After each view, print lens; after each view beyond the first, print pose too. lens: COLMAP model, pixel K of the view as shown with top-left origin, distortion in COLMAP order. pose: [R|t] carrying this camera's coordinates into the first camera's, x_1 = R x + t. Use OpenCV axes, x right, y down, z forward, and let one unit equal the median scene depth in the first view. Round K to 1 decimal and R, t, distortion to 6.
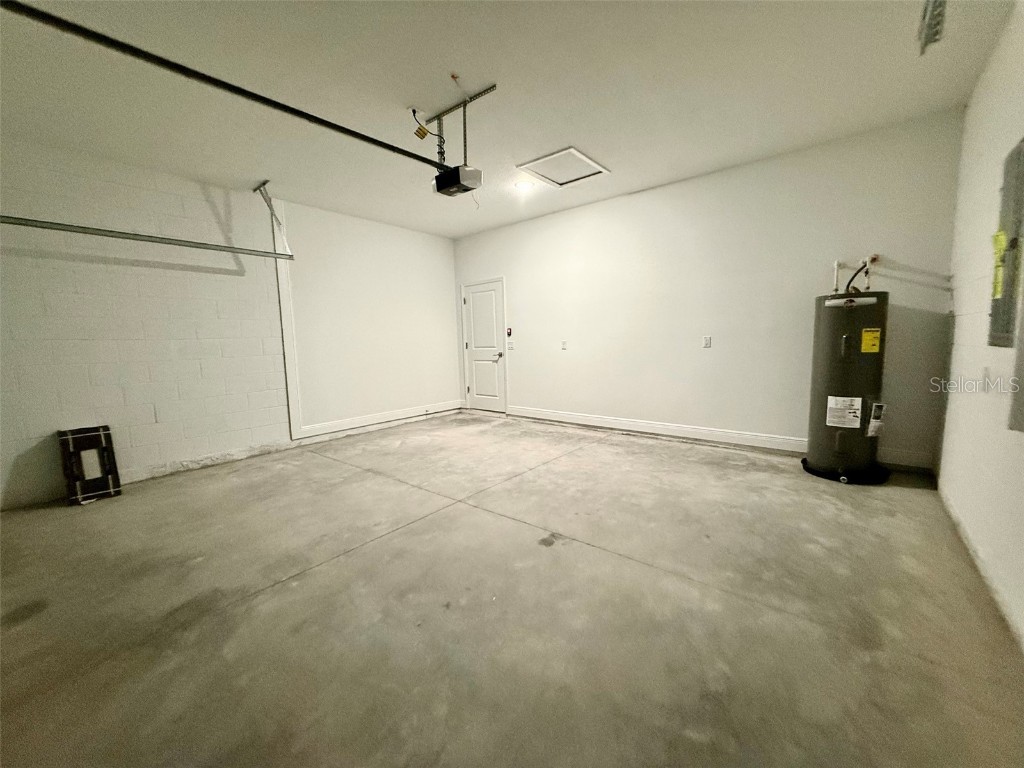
lens RADIAL K [[409.5, 0, 513.9], [0, 409.5, 385.1], [0, 0, 1]] dist [0.001448, 0.000374]
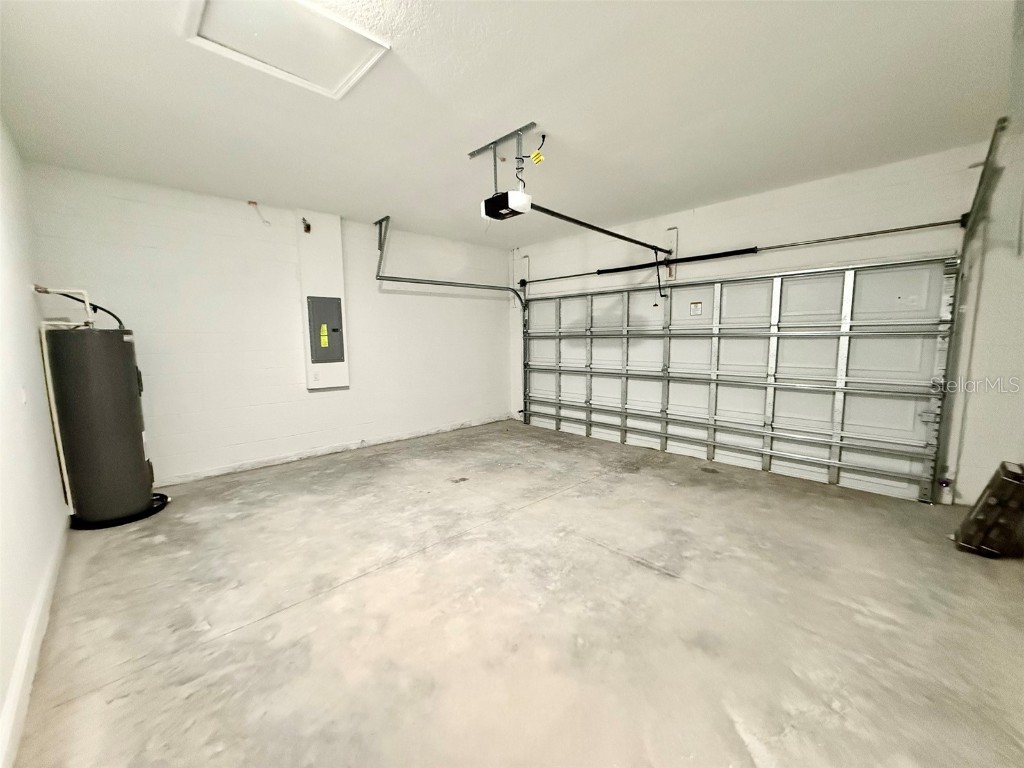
lens RADIAL K [[409.5, 0, 512.0], [0, 409.5, 386.4], [0, 0, 1]] dist [0.001448, 0.000374]
pose [[-0.993374, 0.023873, 0.112416, -0.240386], [0.049087, 0.972607, 0.227213, -0.272008], [-0.103913, 0.231226, -0.967335, 1.926565]]
